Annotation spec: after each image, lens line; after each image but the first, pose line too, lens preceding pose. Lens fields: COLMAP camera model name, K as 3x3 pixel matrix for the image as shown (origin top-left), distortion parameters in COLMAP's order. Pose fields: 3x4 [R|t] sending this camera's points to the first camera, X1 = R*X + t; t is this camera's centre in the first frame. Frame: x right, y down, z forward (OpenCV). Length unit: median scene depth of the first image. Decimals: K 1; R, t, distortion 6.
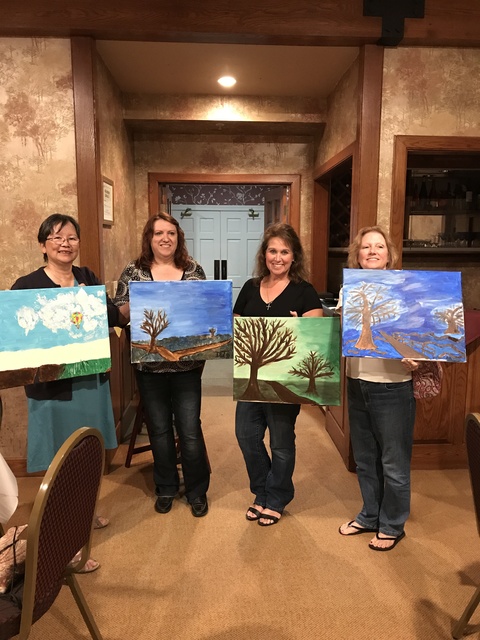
lens RADIAL K [[521.5, 0, 237.3], [0, 521.5, 321.3], [0, 0, 1]] dist [0.016326, 0.007156]
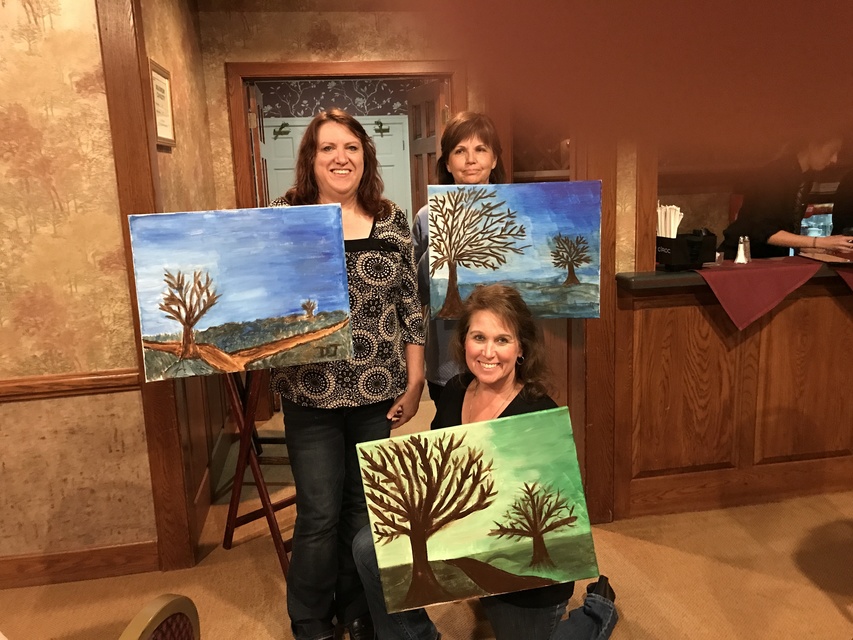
lens RADIAL K [[695.0, 0, 423.4], [0, 695.0, 318.1], [0, 0, 1]] dist [0.016326, 0.007156]
pose [[0.997519, -0.062287, 0.032791, 0.040173], [0.060952, 0.997328, 0.040273, 0.010084], [-0.035211, -0.038175, 0.998651, 0.333414]]
